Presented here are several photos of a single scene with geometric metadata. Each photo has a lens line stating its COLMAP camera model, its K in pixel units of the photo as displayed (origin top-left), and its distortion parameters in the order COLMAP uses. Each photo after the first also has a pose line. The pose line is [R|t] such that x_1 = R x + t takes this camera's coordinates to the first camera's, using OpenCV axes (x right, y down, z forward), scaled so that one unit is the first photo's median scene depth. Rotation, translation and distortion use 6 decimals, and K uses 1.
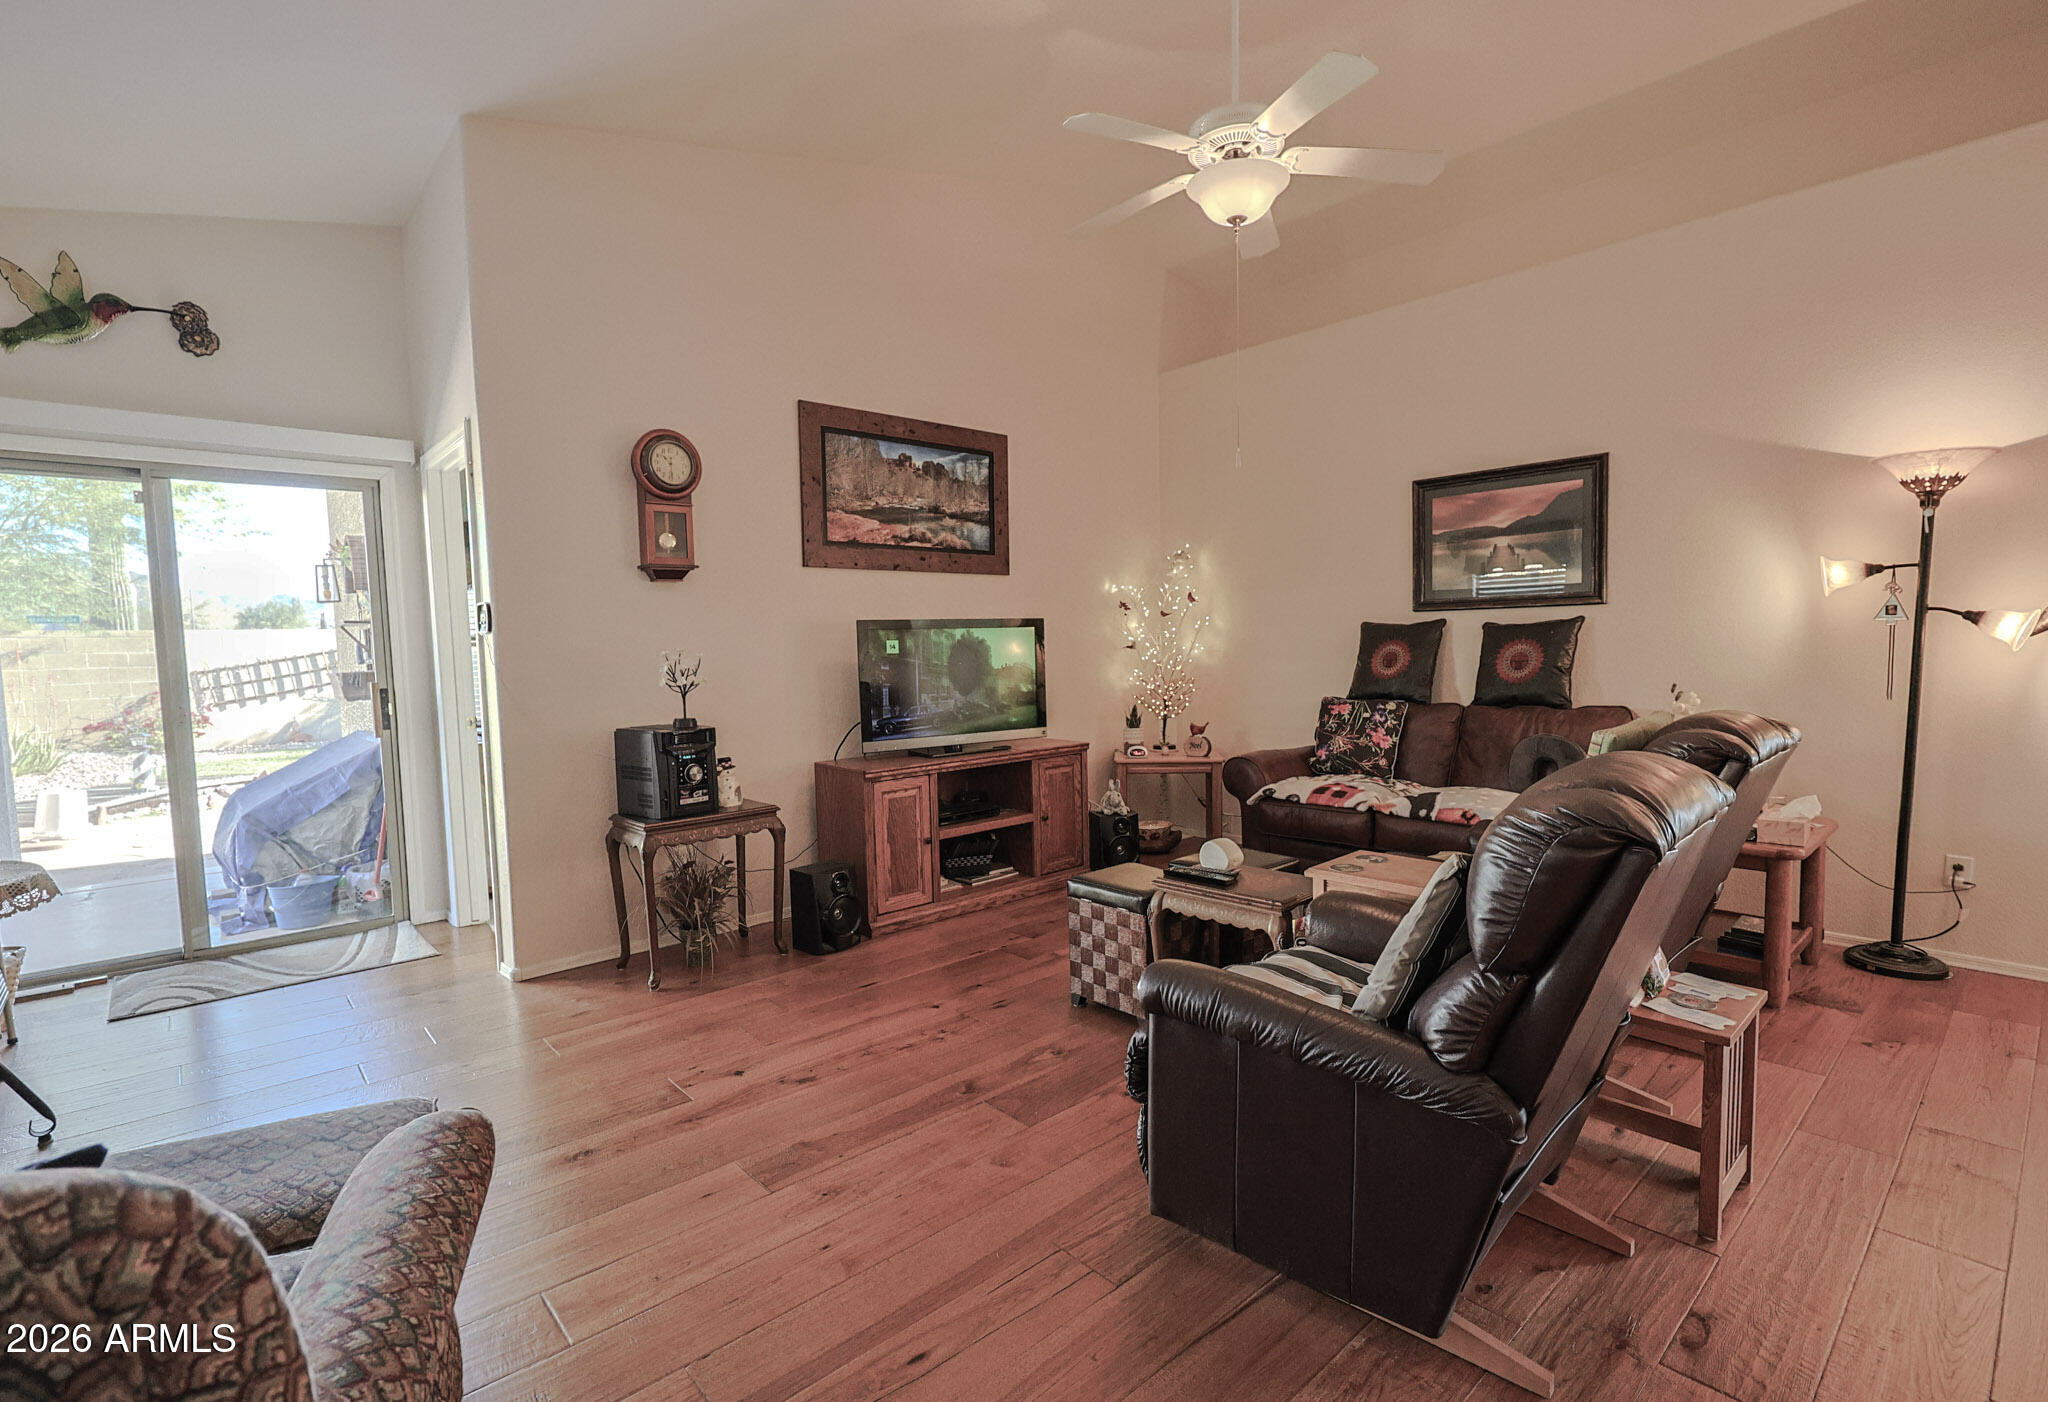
lens RADIAL K [[958.6, 0, 1034.6], [0, 958.6, 716.1], [0, 0, 1]] dist [0.004586, 0.000318]
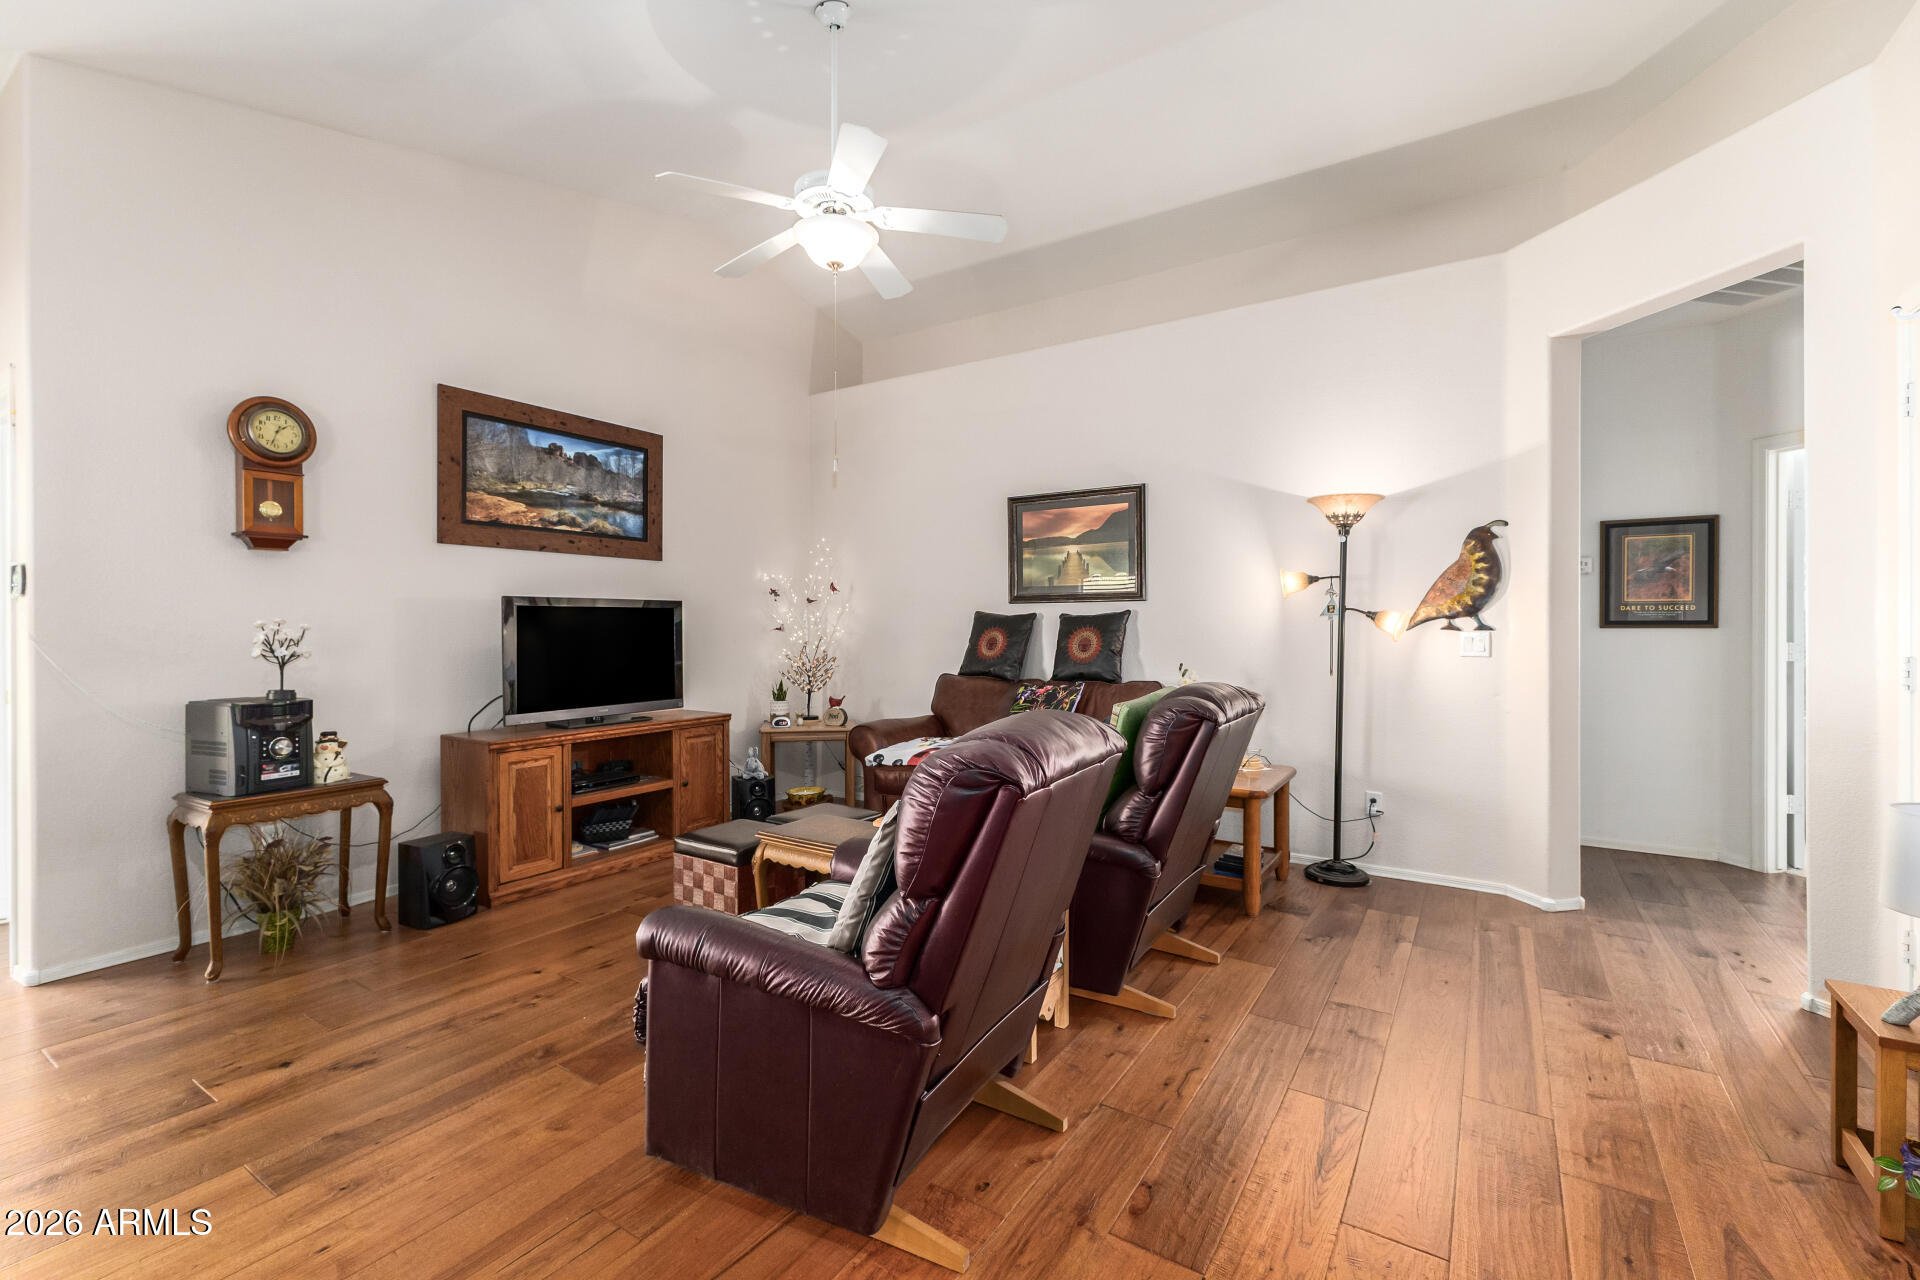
lens RADIAL K [[829.2, 0, 958.2], [0, 829.2, 631.4], [0, 0, 1]] dist [0.017723, -0.003894]
pose [[0.967333, 0.018936, 0.252801, 0.084223], [0.000514, 0.997058, -0.076650, 0.008697], [-0.253508, 0.074276, 0.964477, 0.004555]]
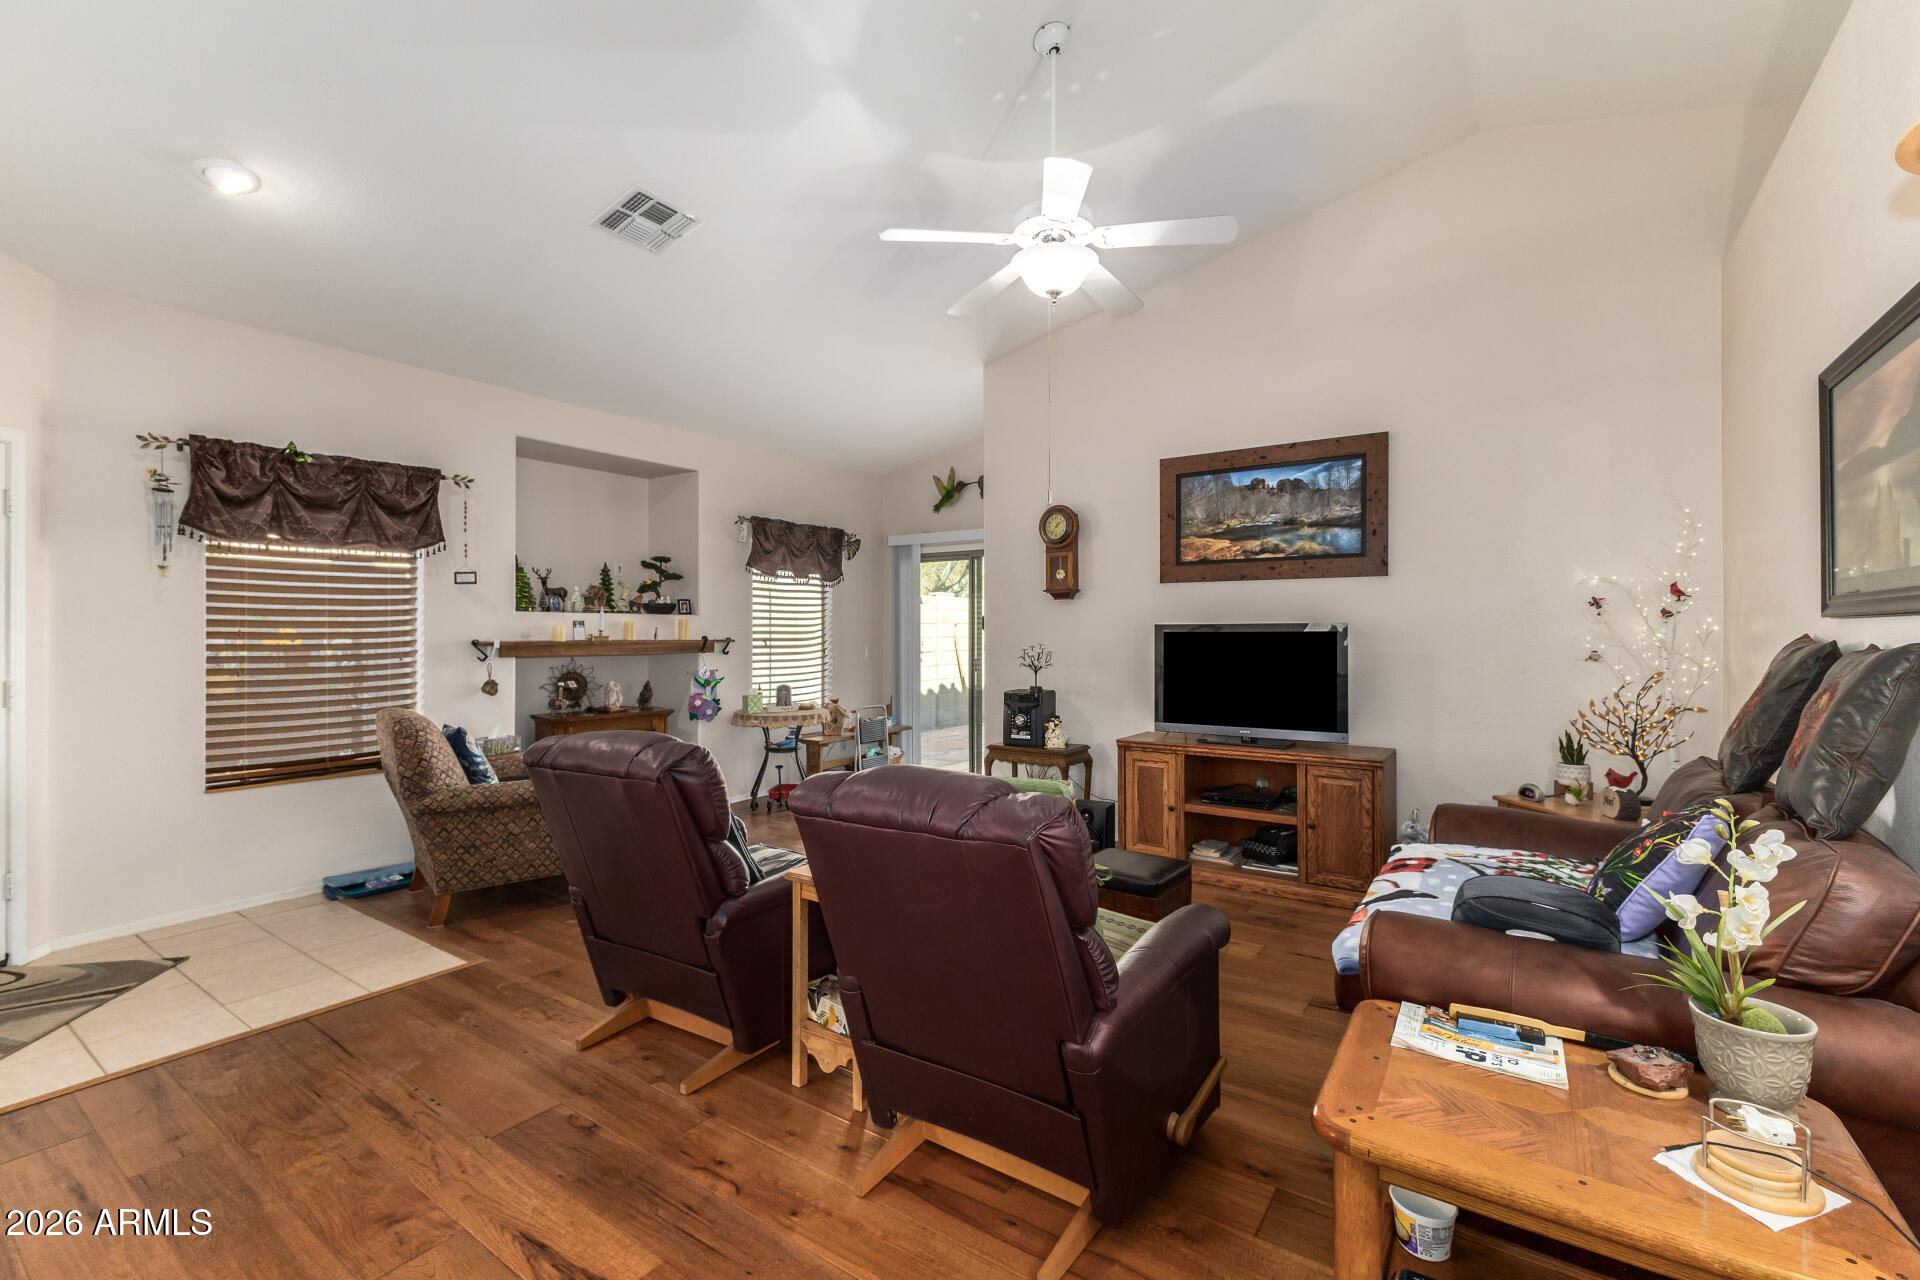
lens RADIAL K [[829.2, 0, 966.9], [0, 829.2, 639.3], [0, 0, 1]] dist [0.017723, -0.003894]
pose [[0.223492, 0.030976, -0.974213, 0.929982], [-0.082222, 0.996532, 0.012823, -0.080842], [0.971232, 0.077236, 0.225264, 0.555368]]
